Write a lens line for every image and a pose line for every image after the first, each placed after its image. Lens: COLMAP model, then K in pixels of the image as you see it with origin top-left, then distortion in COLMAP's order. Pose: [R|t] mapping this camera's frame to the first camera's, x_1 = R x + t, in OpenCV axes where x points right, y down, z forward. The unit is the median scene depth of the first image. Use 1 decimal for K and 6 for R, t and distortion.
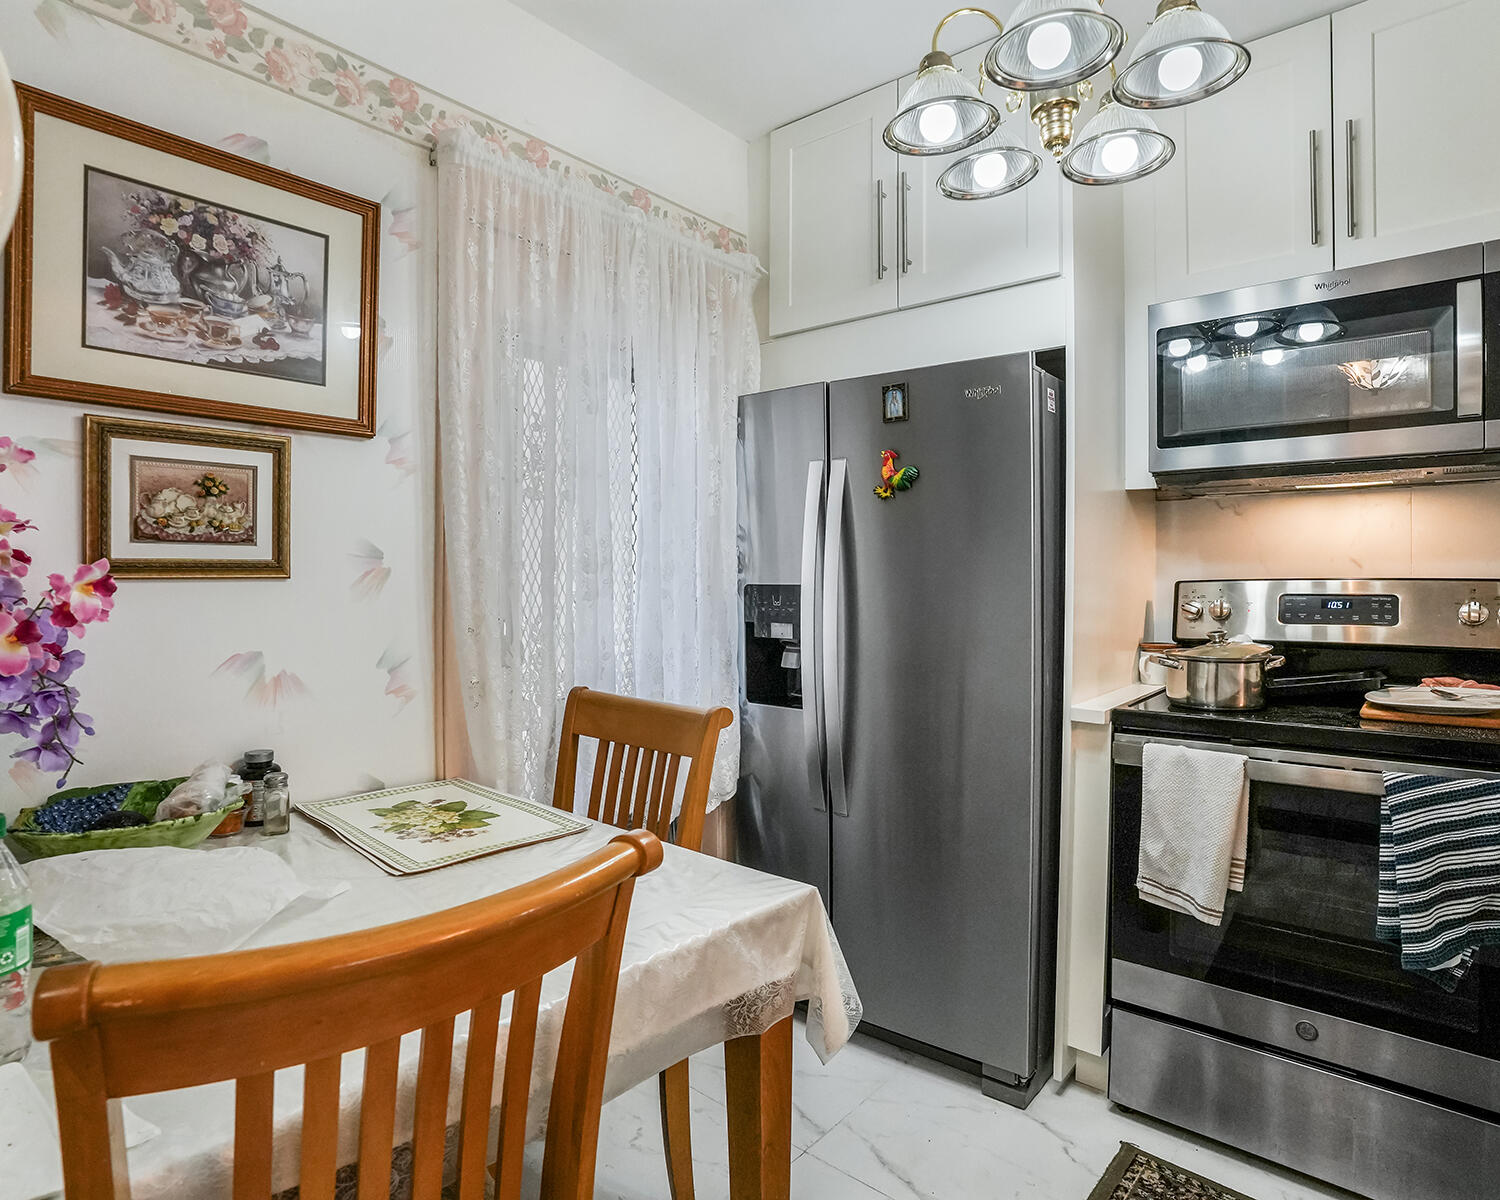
lens RADIAL K [[861.9, 0, 745.9], [0, 861.9, 584.1], [0, 0, 1]] dist [-0.056102, 0.021157]
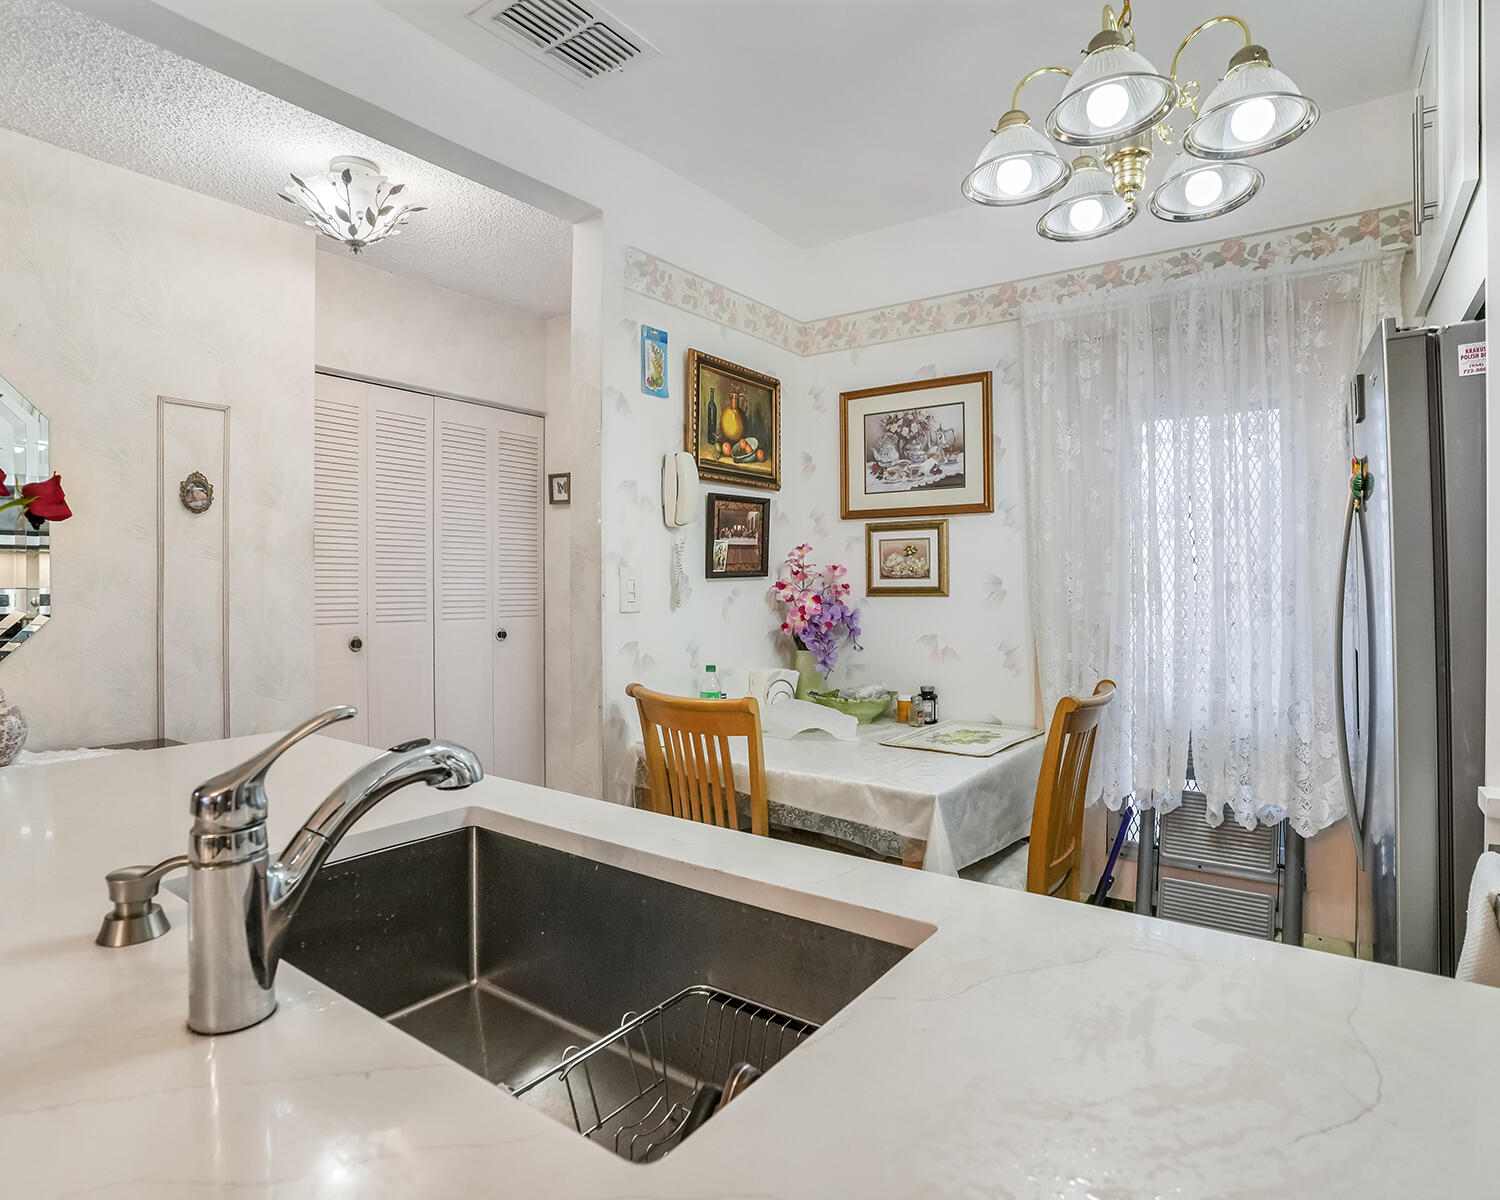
lens RADIAL K [[836.0, 0, 751.4], [0, 836.0, 578.2], [0, 0, 1]] dist [-0.005172, 0.001521]
pose [[0.092246, -0.013759, -0.995641, 1.263959], [-0.003829, 0.999892, -0.014173, -0.018835], [0.995729, 0.005120, 0.092183, 0.423263]]
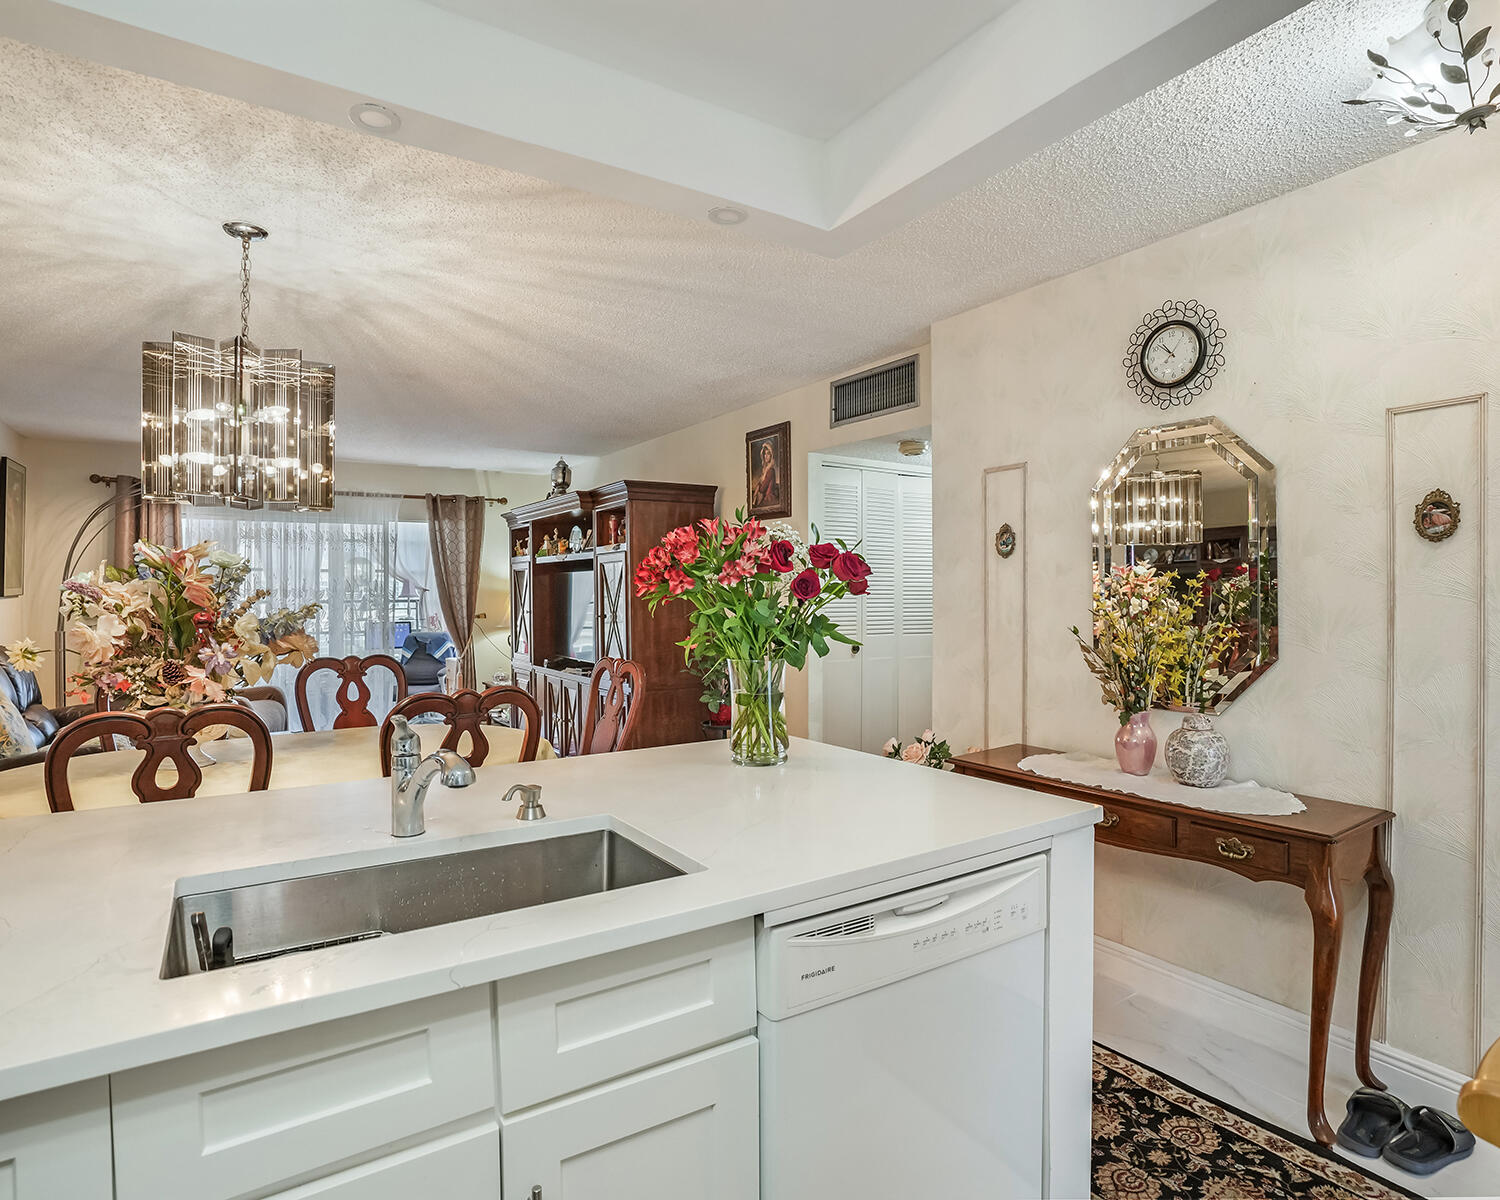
lens RADIAL K [[836.0, 0, 751.4], [0, 836.0, 578.2], [0, 0, 1]] dist [-0.005172, 0.001521]
pose [[-0.962633, 0.006000, 0.270743, 0.164128], [0.002766, 0.999920, -0.012326, -0.098204], [-0.270796, -0.011116, -0.962573, 1.068349]]
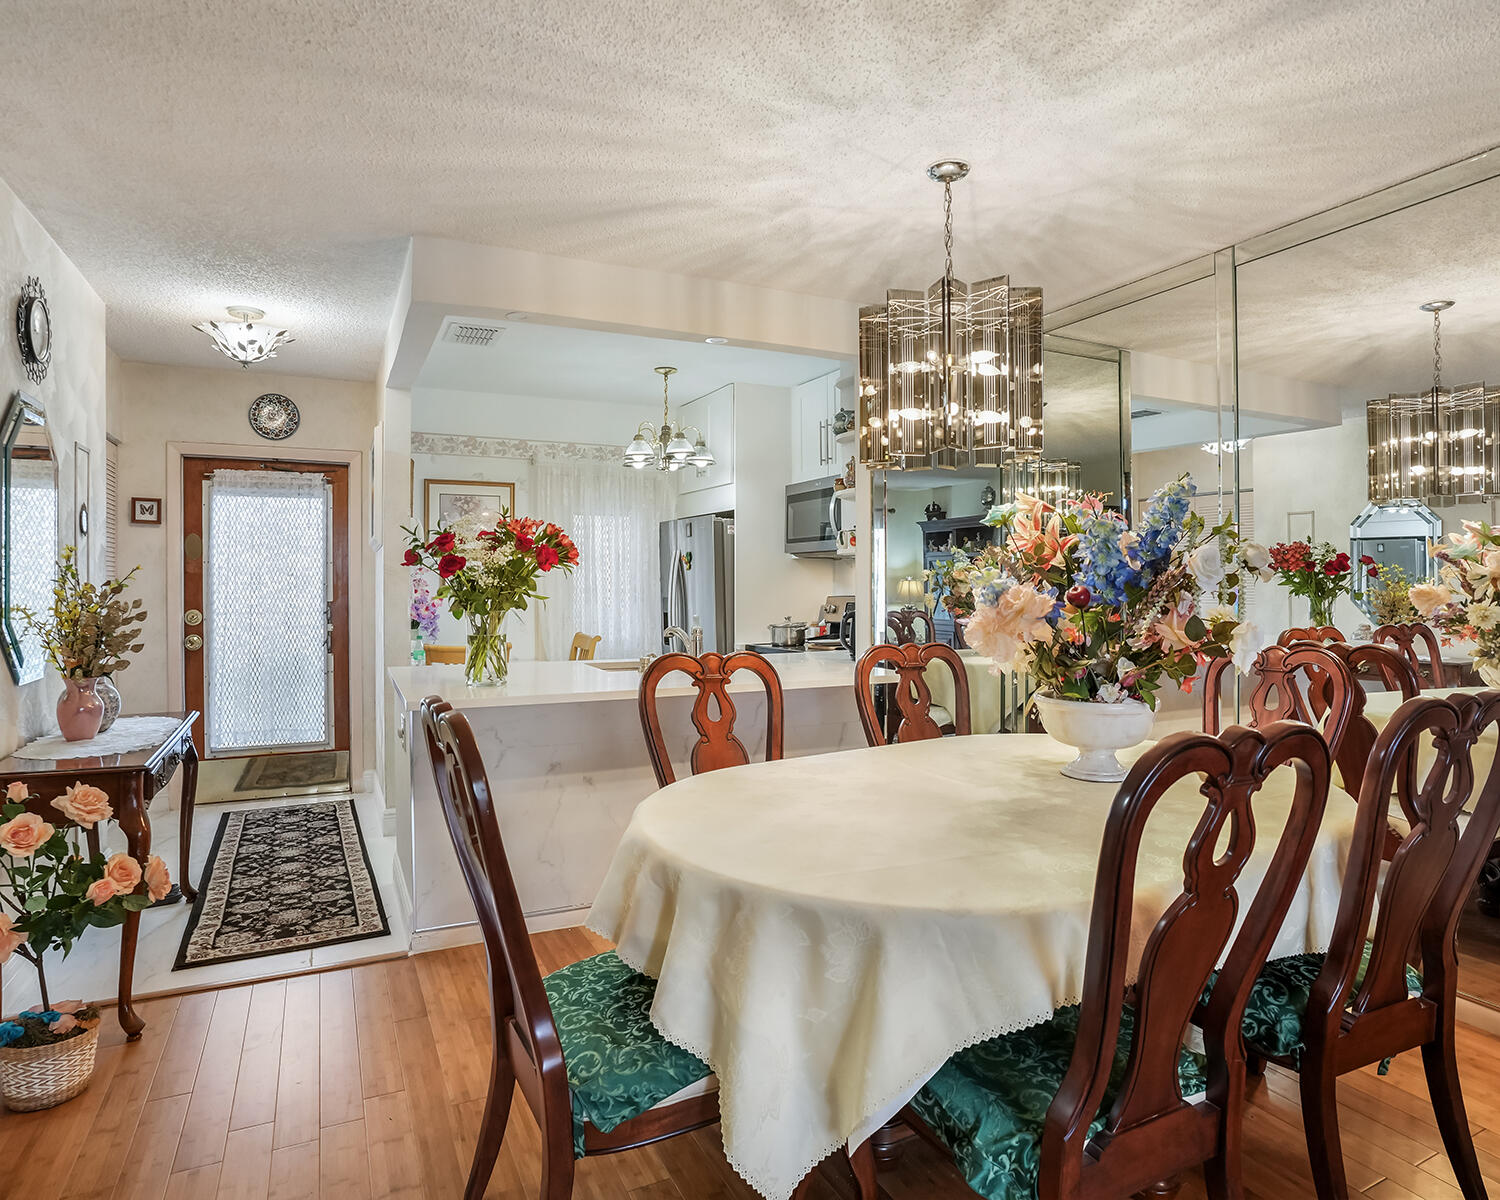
lens RADIAL K [[875.8, 0, 744.3], [0, 875.8, 602.0], [0, 0, 1]] dist [-0.061782, 0.023869]
pose [[0.919414, 0.002173, -0.393285, 1.904529], [0.003610, 0.999896, 0.013965, -0.030499], [0.393274, -0.014259, 0.919311, -1.965550]]
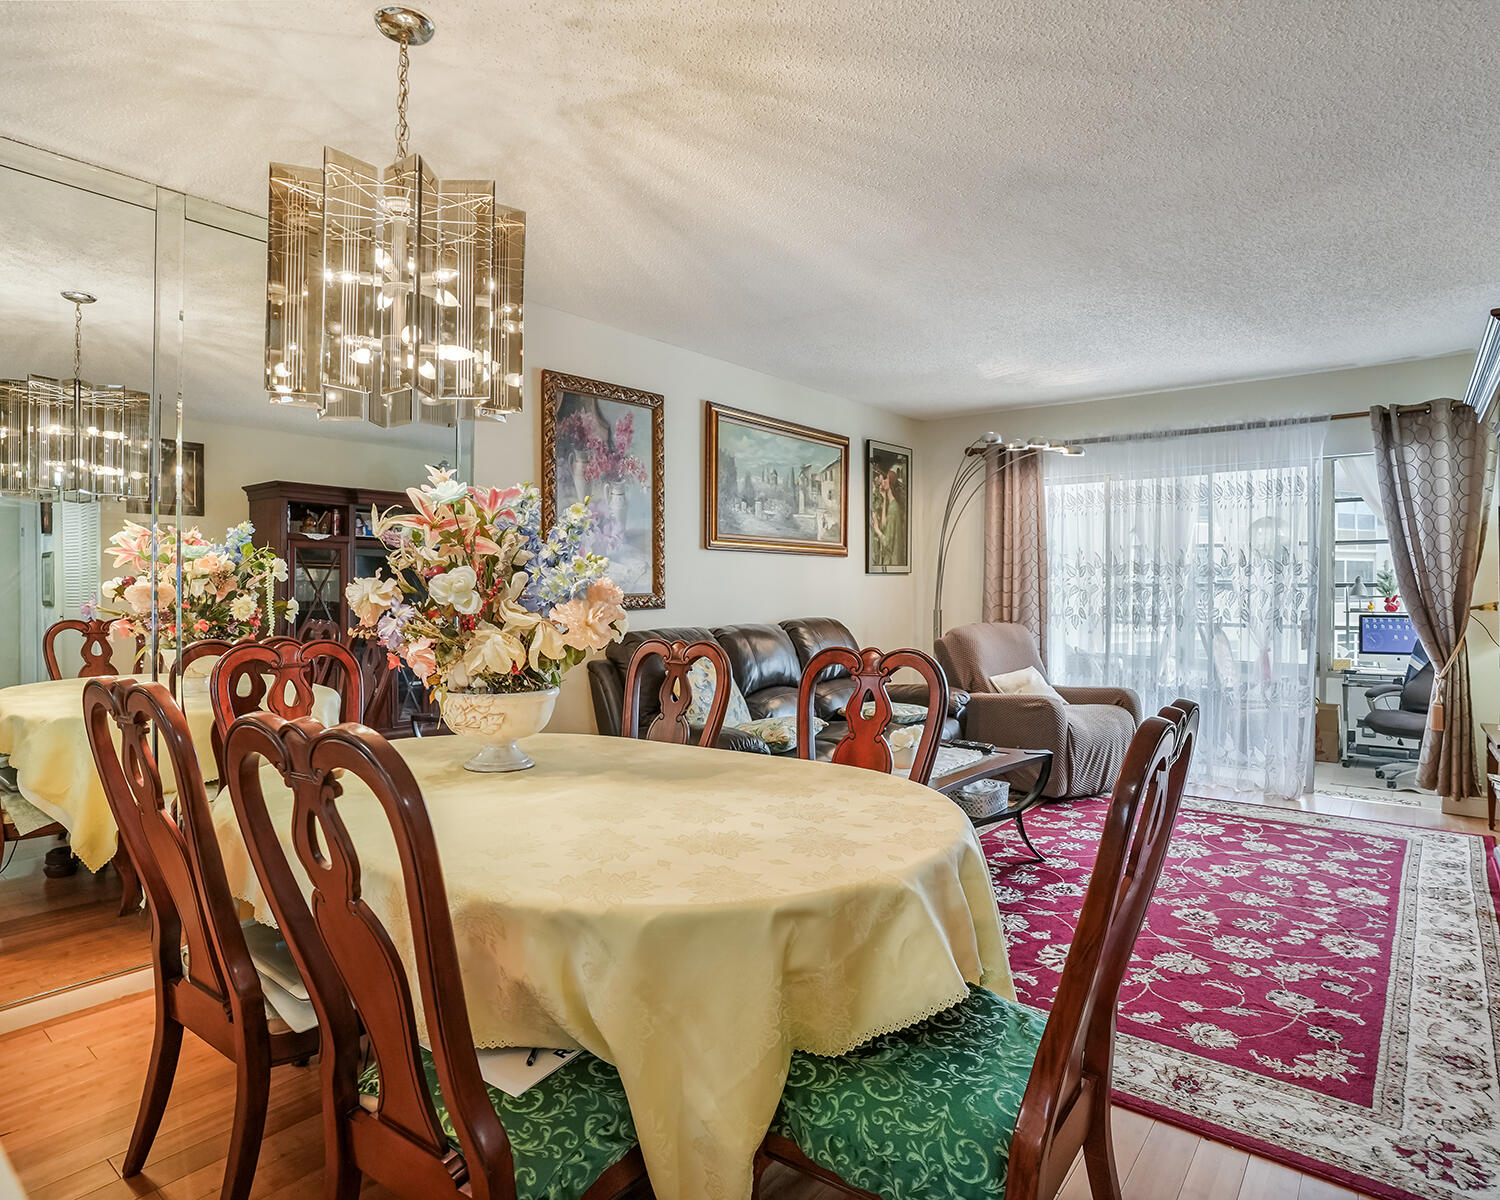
lens RADIAL K [[861.9, 0, 745.9], [0, 861.9, 584.1], [0, 0, 1]] dist [-0.056102, 0.021157]
pose [[-0.044679, 0.002913, 0.998997, 0.386805], [0.004312, 0.999987, -0.002723, -0.020966], [-0.998992, 0.004186, -0.044691, -0.720771]]
